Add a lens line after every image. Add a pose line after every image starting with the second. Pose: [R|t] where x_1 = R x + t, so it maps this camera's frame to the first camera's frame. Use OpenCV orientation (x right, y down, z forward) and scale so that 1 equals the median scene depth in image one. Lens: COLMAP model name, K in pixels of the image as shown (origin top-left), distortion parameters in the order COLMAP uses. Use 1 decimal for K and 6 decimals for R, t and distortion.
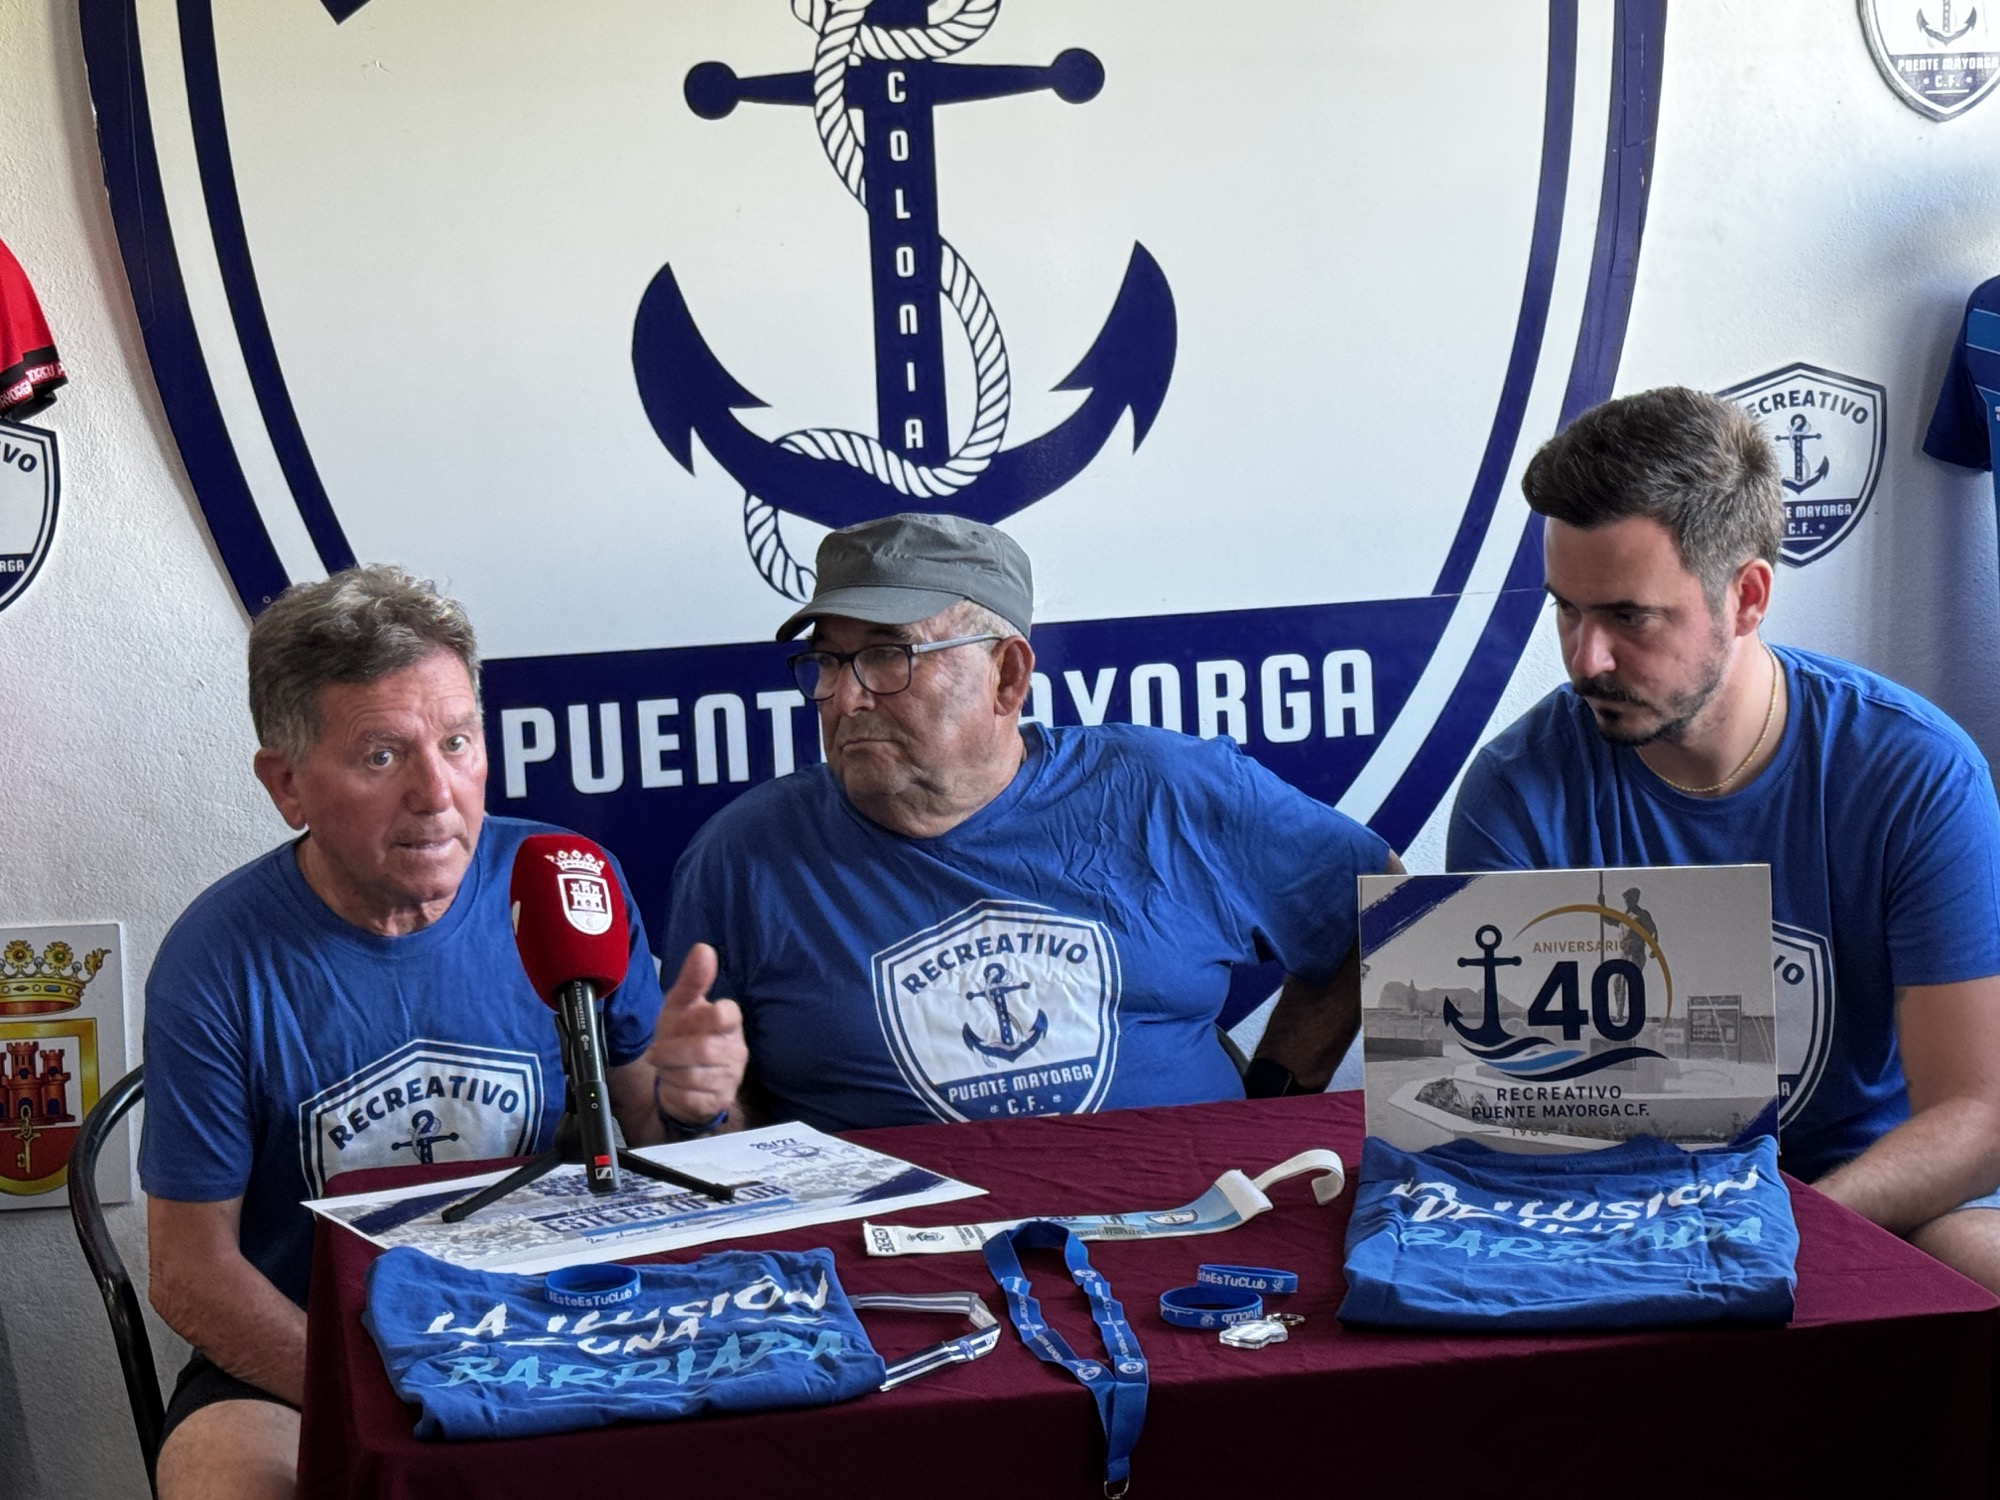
lens RADIAL K [[4004.2, 0, 1014.0], [0, 4004.2, 766.5], [0, 0, 1]] dist [0.155046, -0.068538]
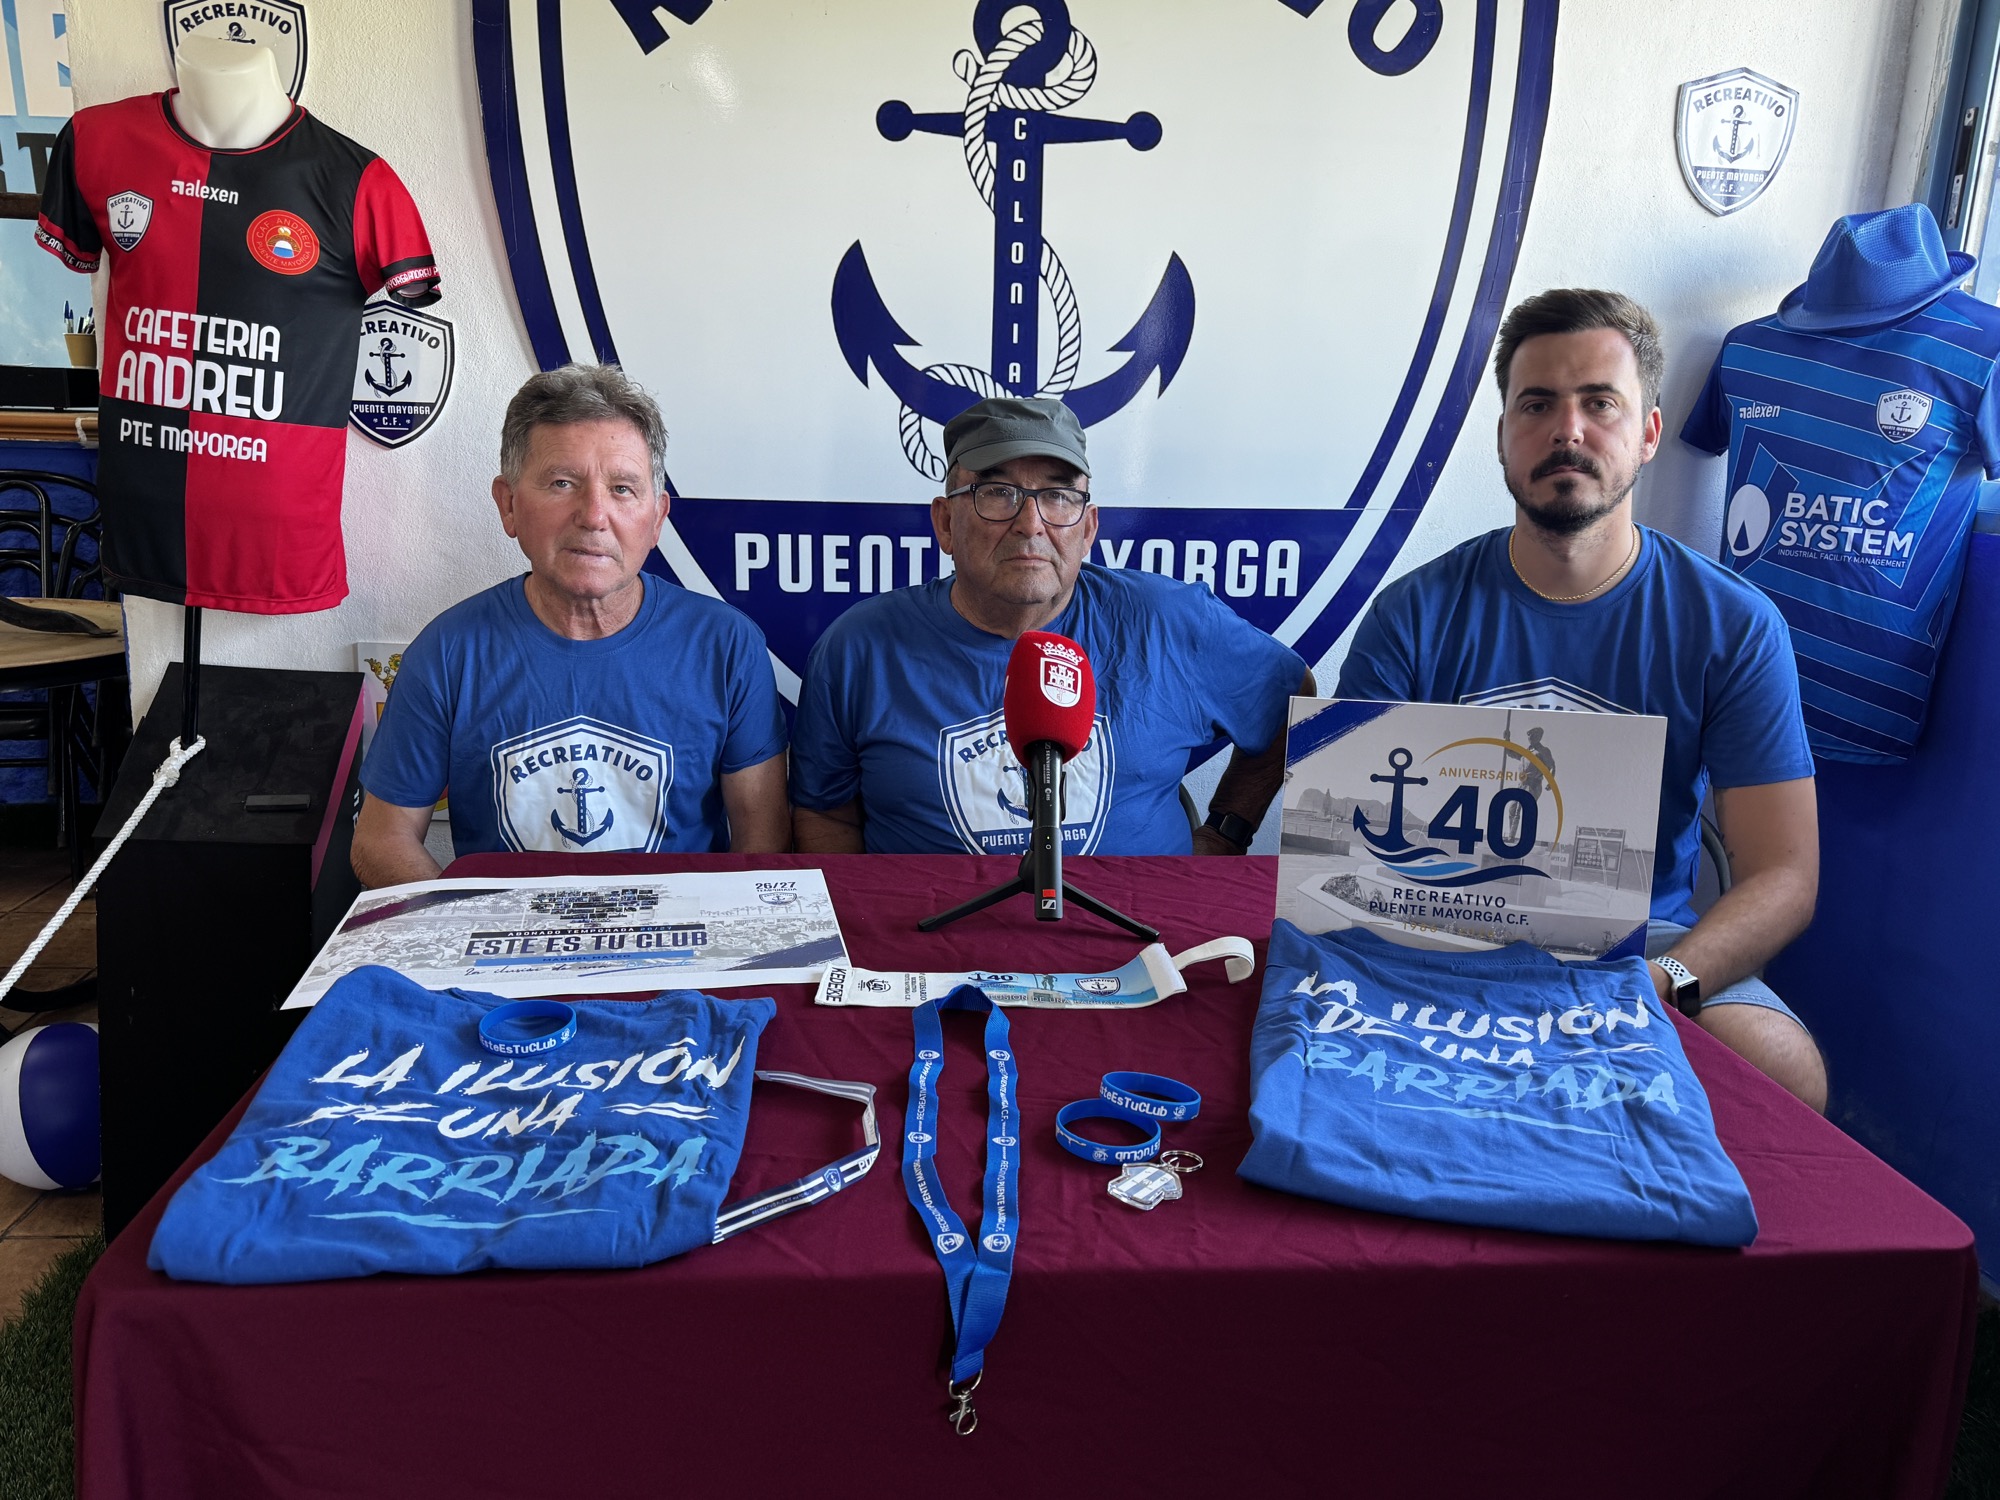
lens RADIAL K [[1472.8, 0, 1000.0], [0, 1472.8, 750.0], [0, 0, 1]] dist [0.157454, -0.270423]
pose [[0.992512, 0.089893, -0.082699, 0.038965], [-0.082093, 0.992245, 0.093328, 0.009565], [0.090447, -0.085840, 0.992195, 0.565253]]
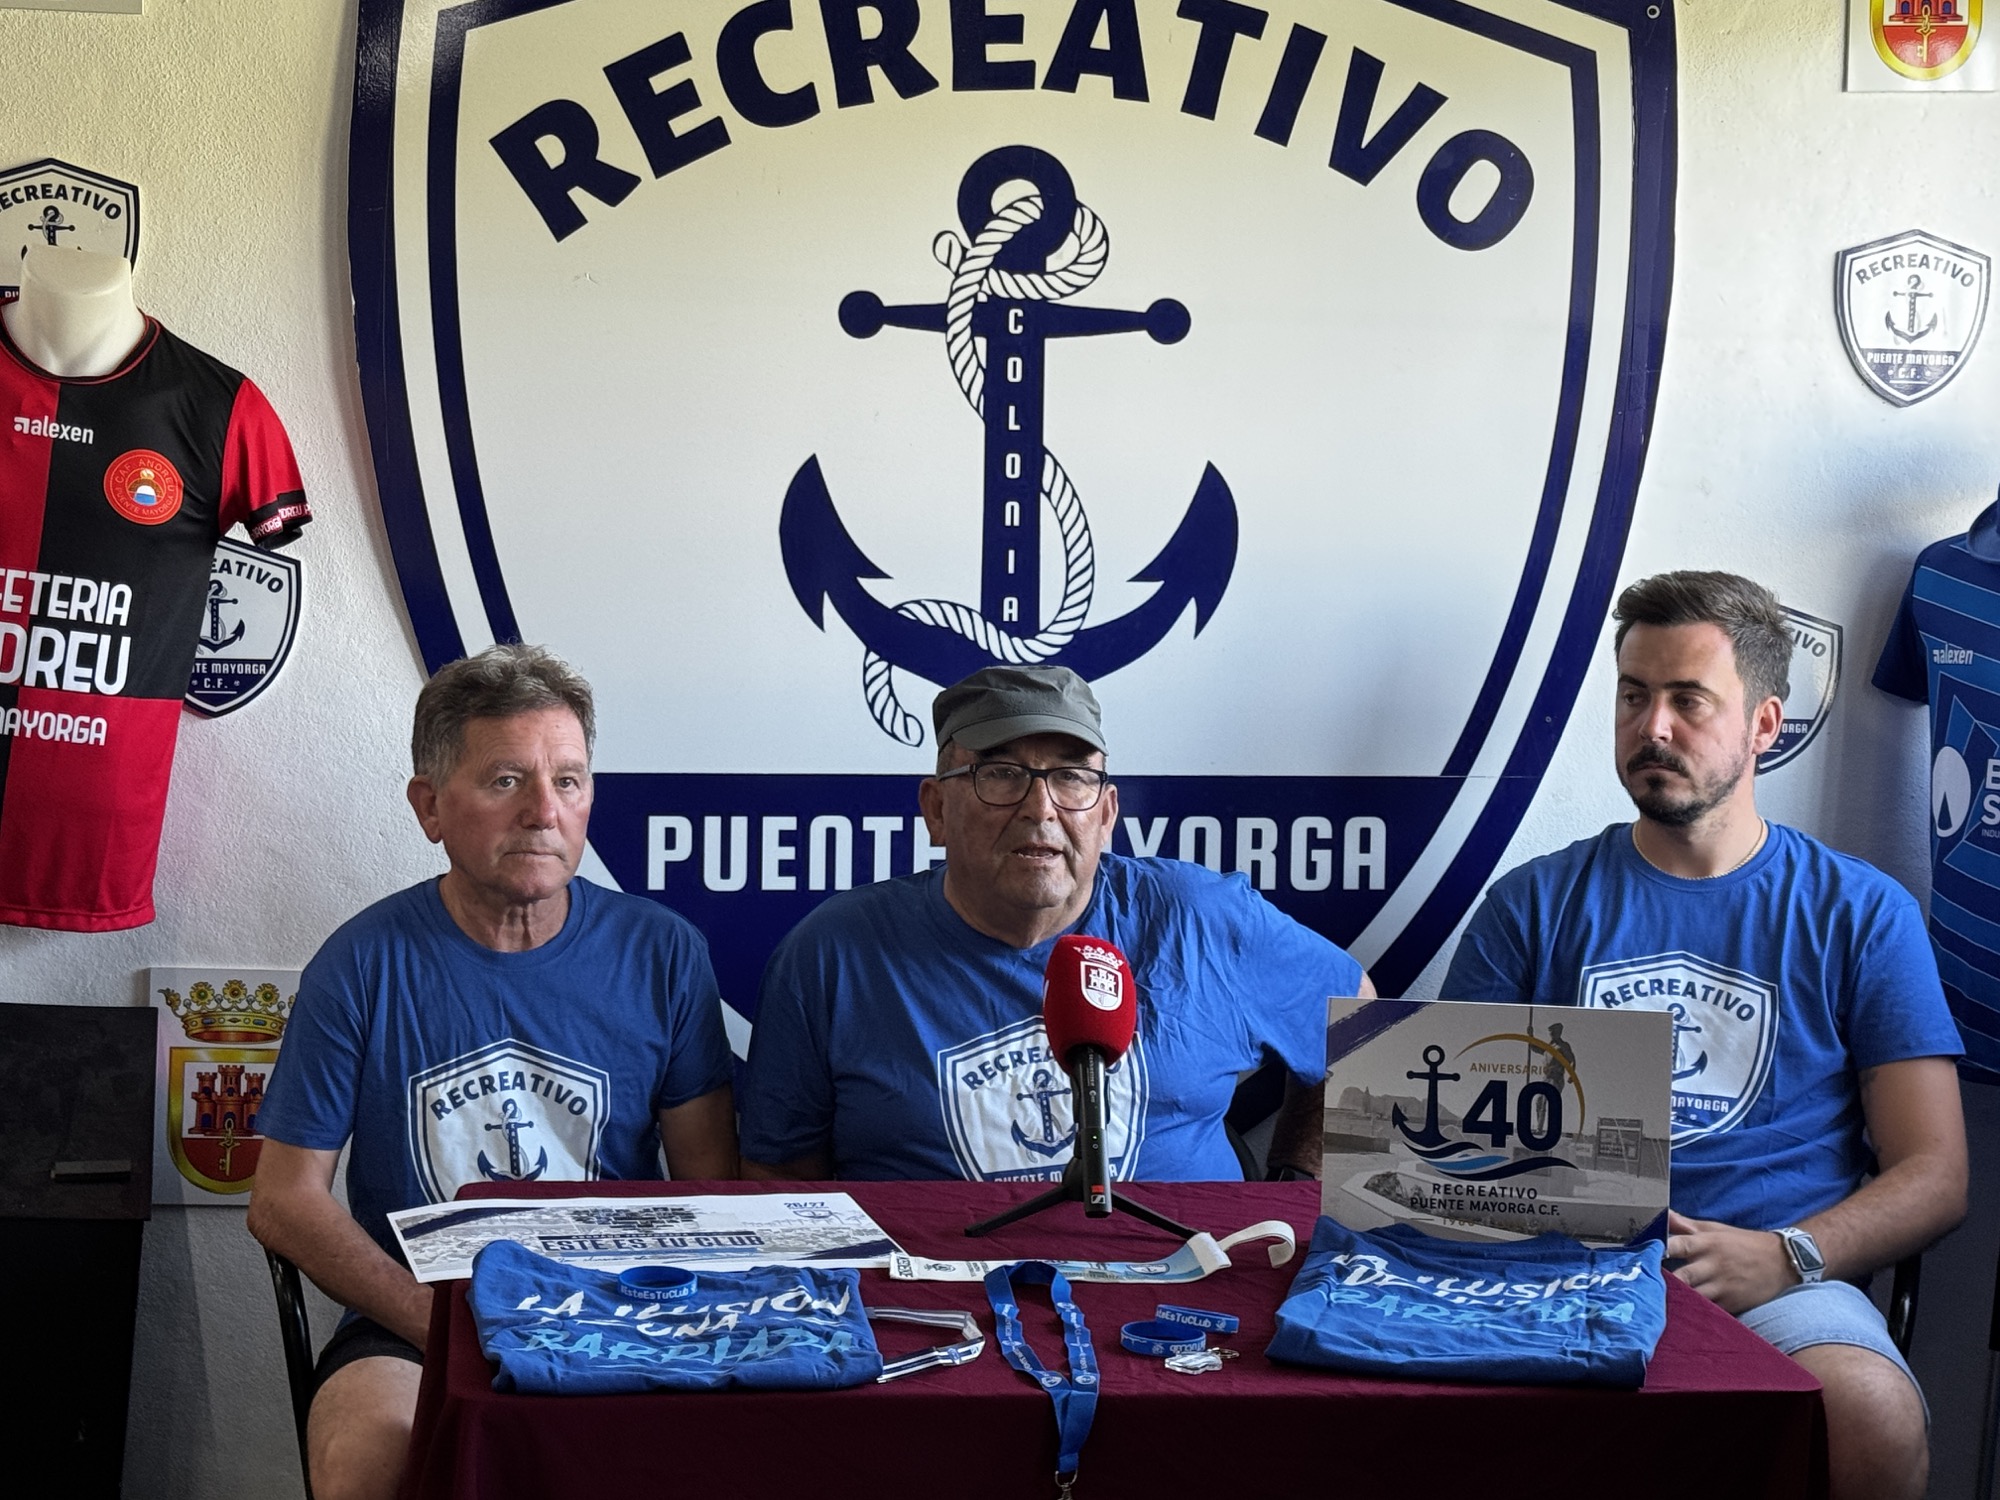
lens RADIAL K [[3537.4, 0, 1000.0], [0, 3537.4, 750.0], [0, 0, 1]] dist [0.163869, -0.163651]
pose [[0.996386, 0.069205, -0.049252, 0.035439], [-0.071503, 0.996355, -0.046526, 0.010414], [0.045852, 0.049880, 0.997702, -0.063517]]
